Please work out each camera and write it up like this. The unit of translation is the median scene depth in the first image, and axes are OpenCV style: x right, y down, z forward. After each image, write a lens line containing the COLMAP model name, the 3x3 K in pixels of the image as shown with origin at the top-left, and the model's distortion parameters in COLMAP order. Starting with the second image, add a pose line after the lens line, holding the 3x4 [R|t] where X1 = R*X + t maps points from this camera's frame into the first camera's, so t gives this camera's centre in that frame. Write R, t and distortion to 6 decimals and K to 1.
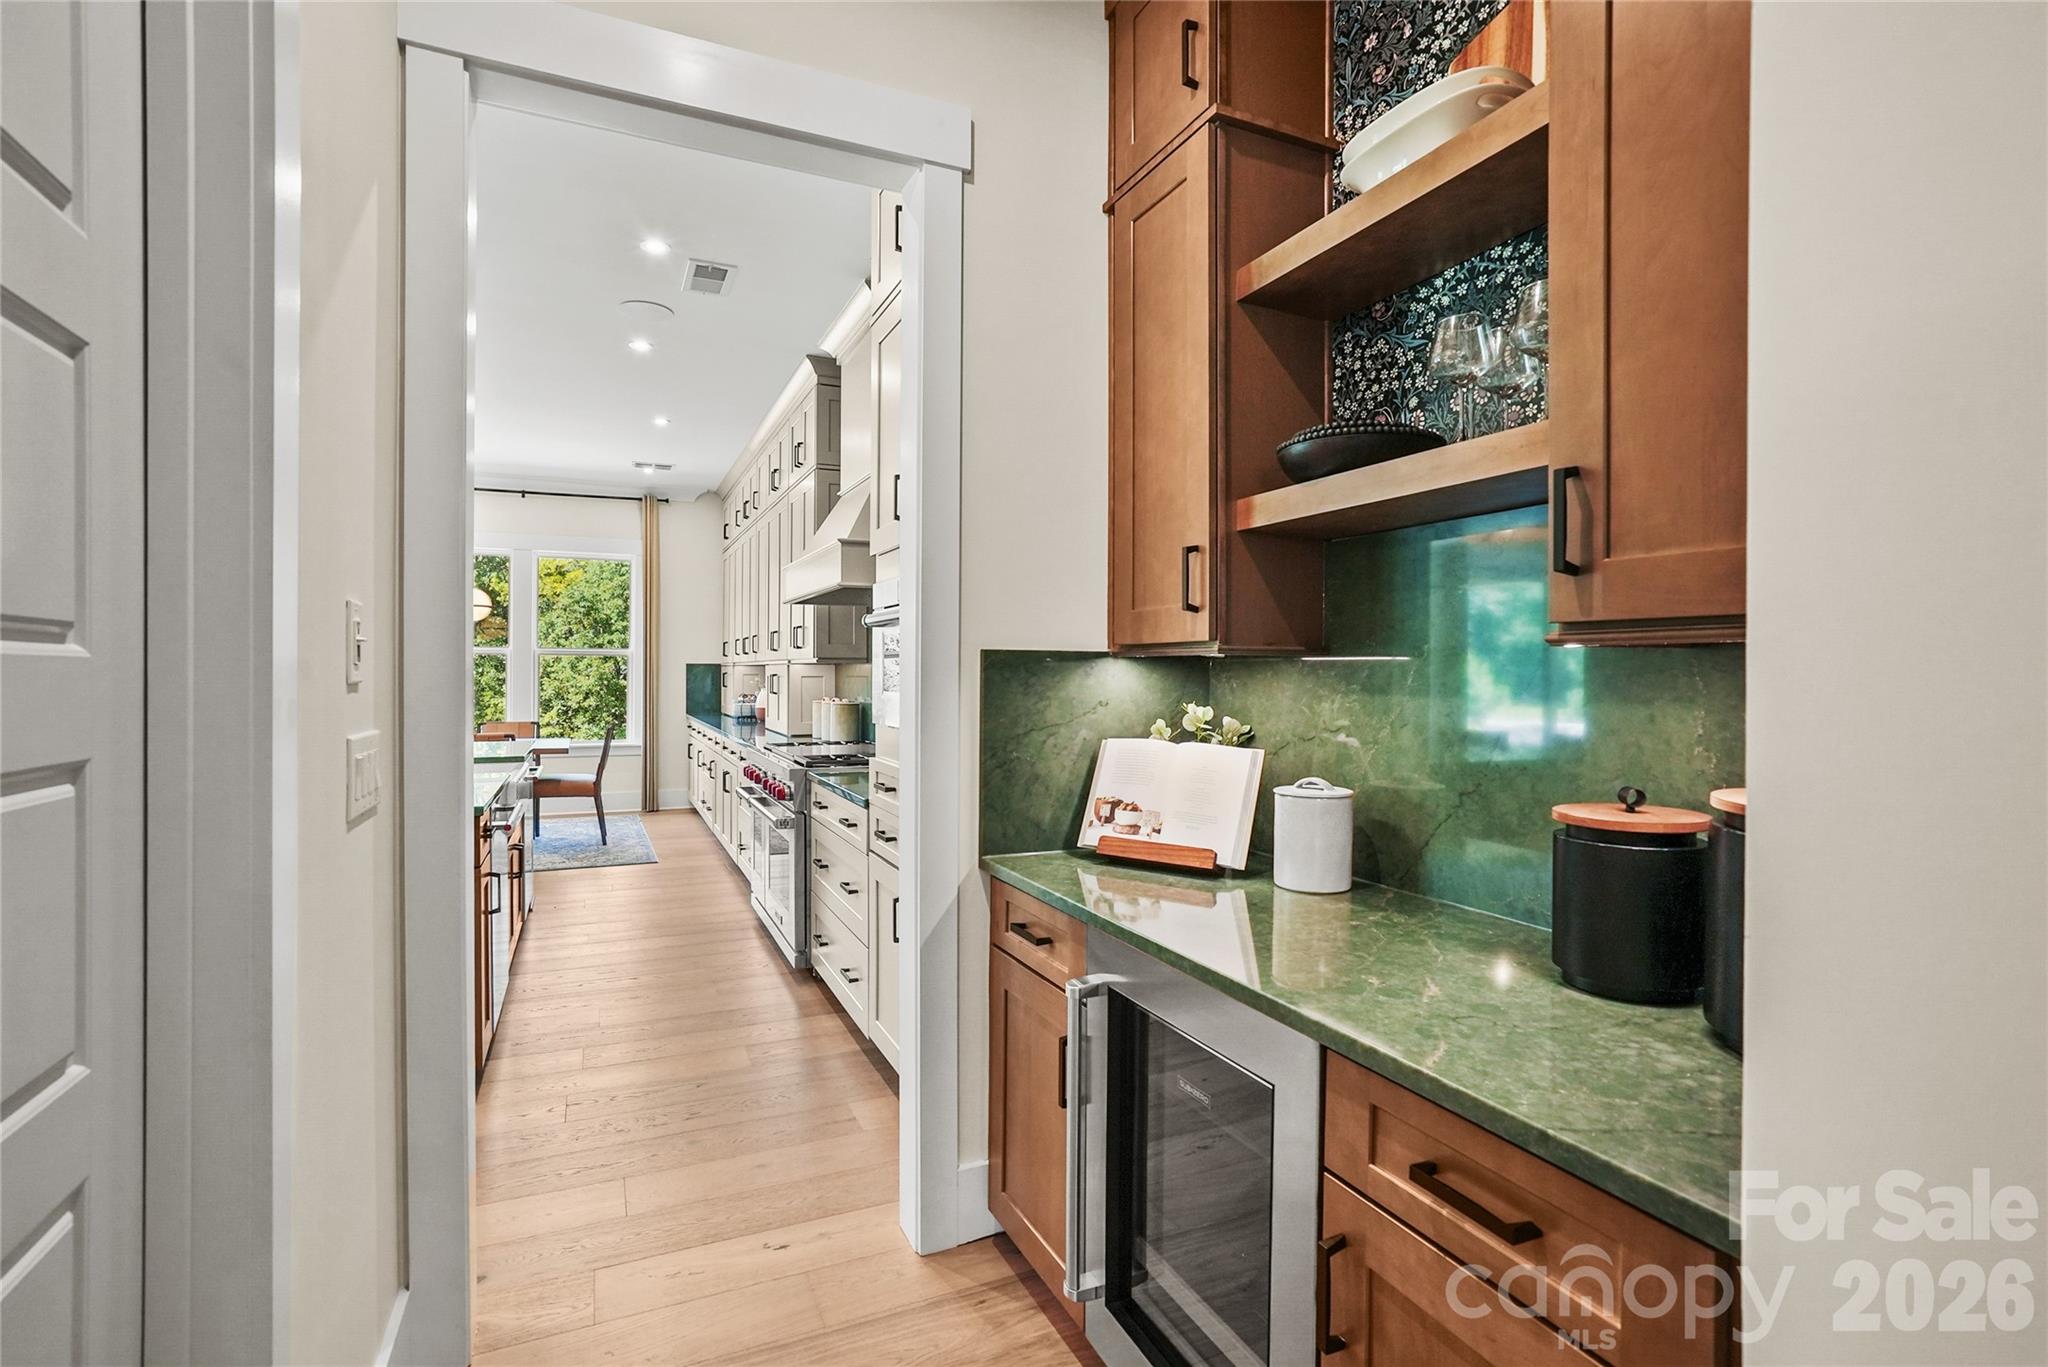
lens RADIAL K [[952.5, 0, 1026.0], [0, 952.5, 671.4], [0, 0, 1]] dist [-0.030356, 0.017300]
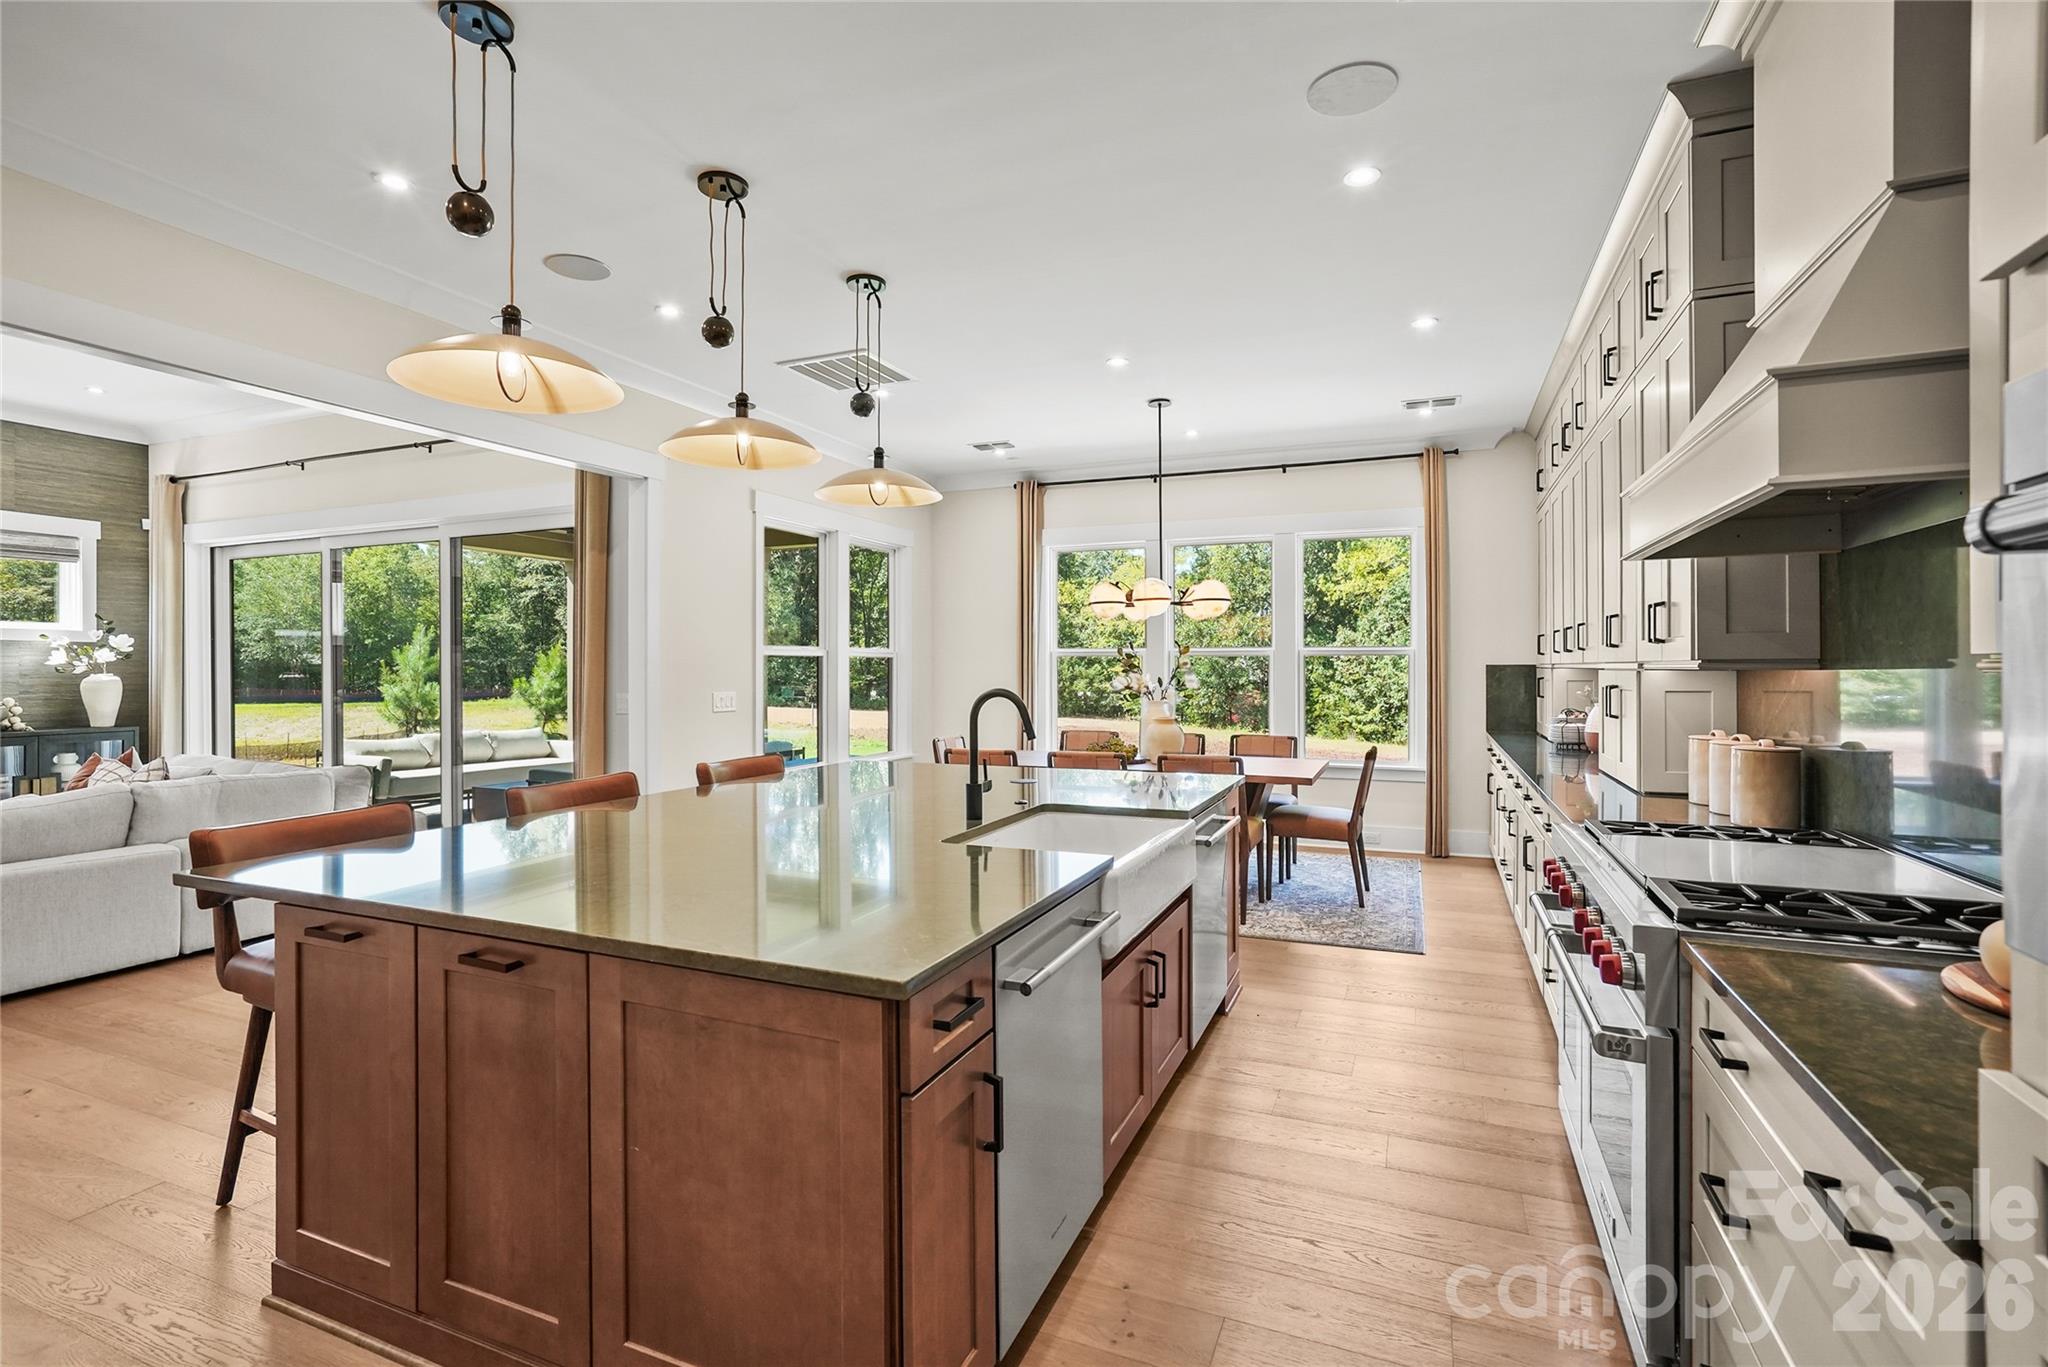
lens RADIAL K [[952.5, 0, 1012.8], [0, 952.5, 662.3], [0, 0, 1]] dist [-0.030356, 0.017300]
pose [[0.669002, -0.007039, -0.743227, -0.060053], [0.003212, 0.999973, -0.006579, -0.007678], [0.743253, 0.002014, 0.669007, 0.255603]]
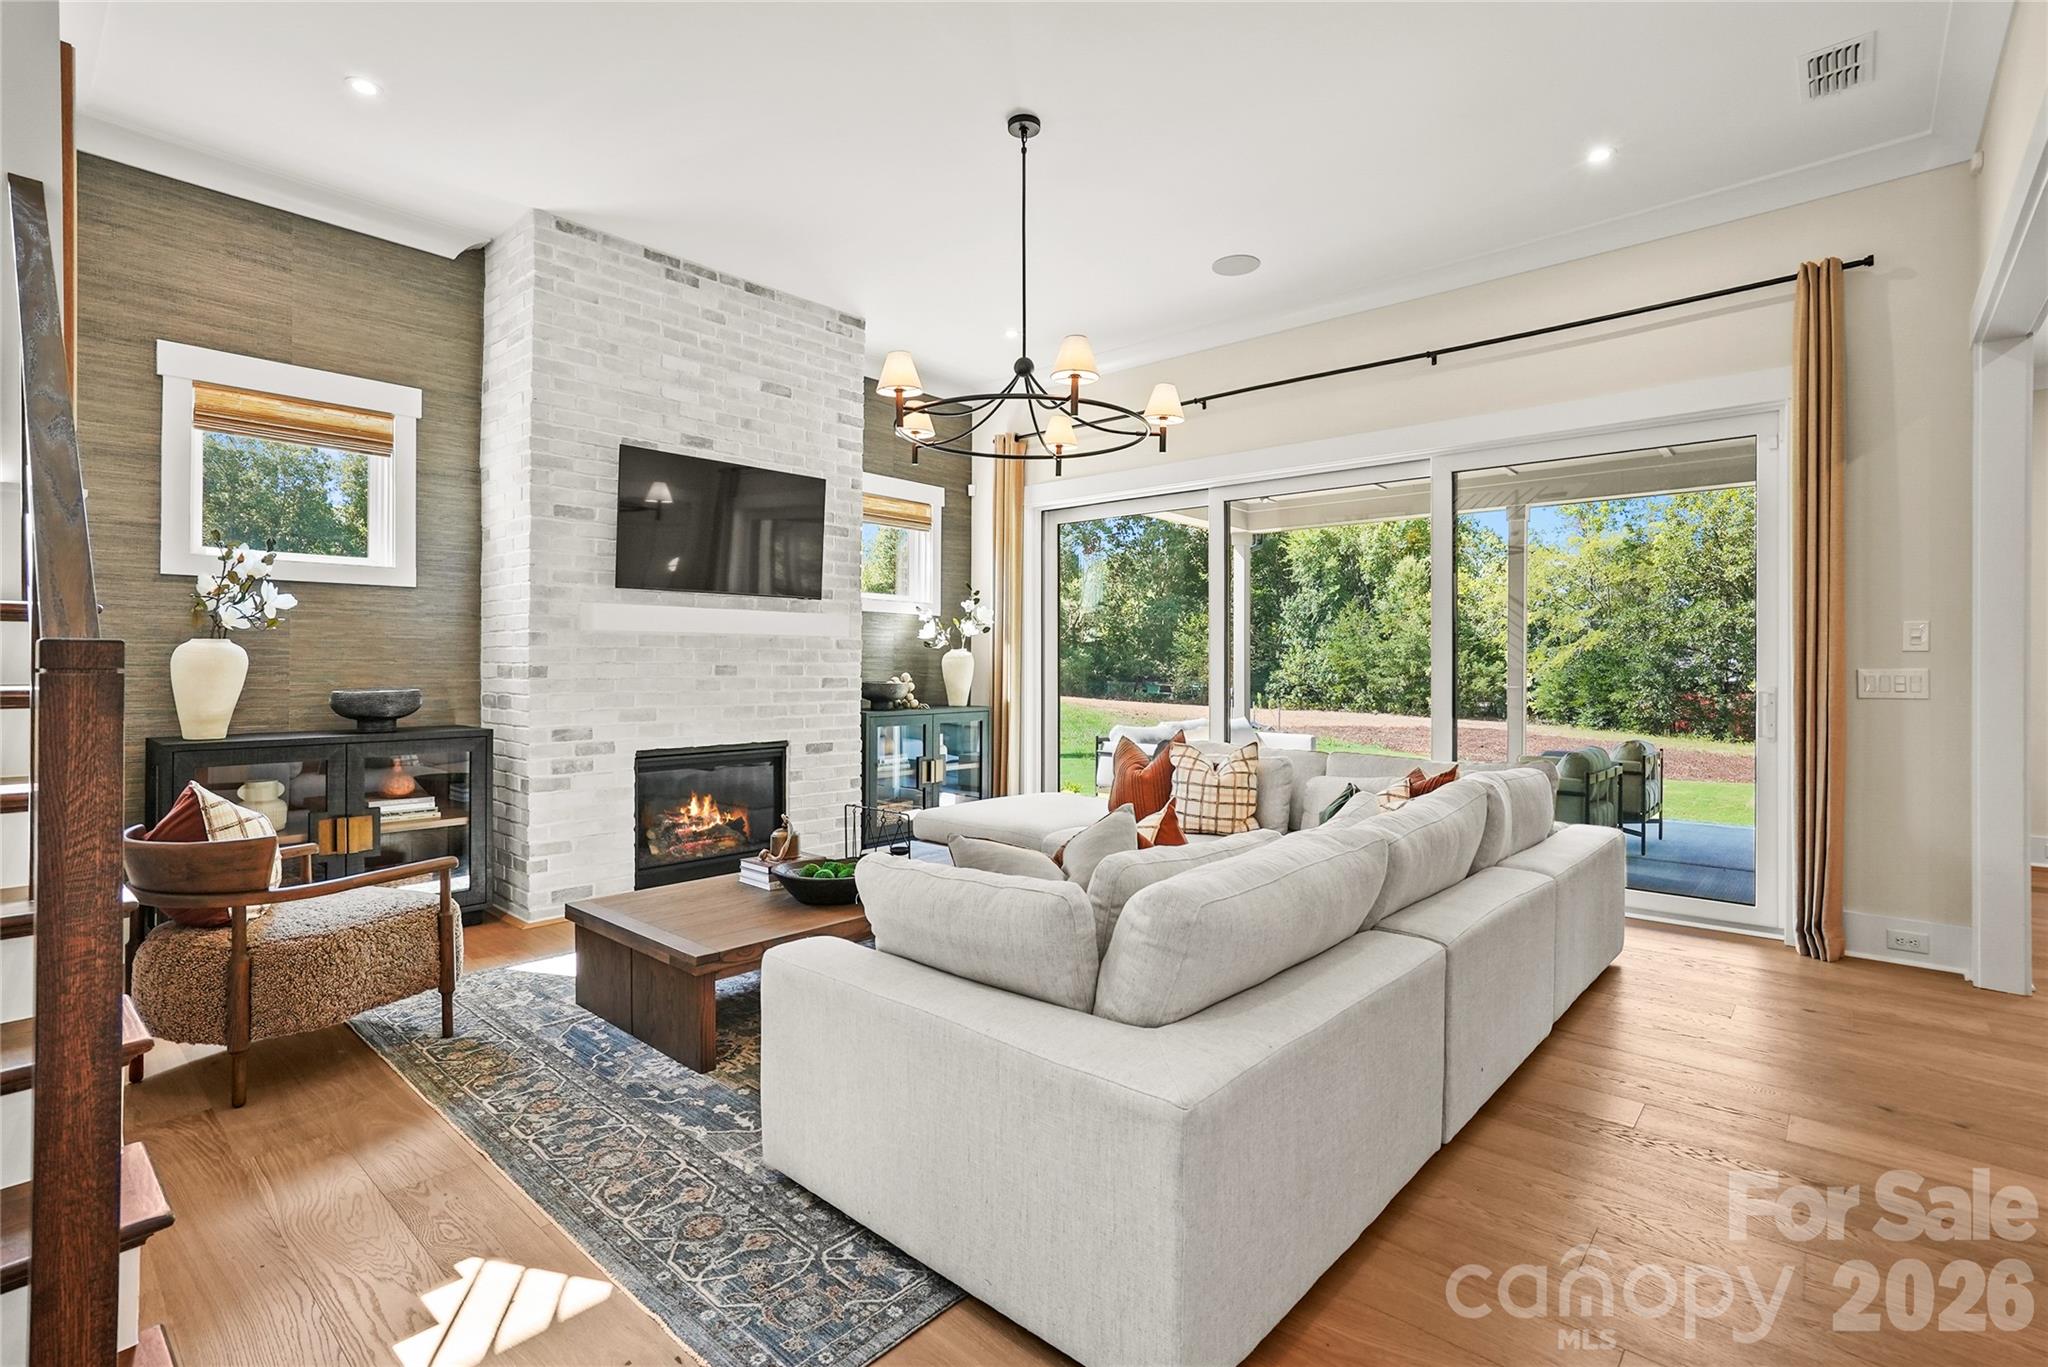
lens RADIAL K [[952.5, 0, 1017.2], [0, 952.5, 654.3], [0, 0, 1]] dist [-0.030356, 0.017300]
pose [[0.391778, -0.008611, -0.920019, -0.104181], [-0.004317, 0.999928, -0.011198, -0.006112], [0.920049, 0.008359, 0.391713, 0.223379]]
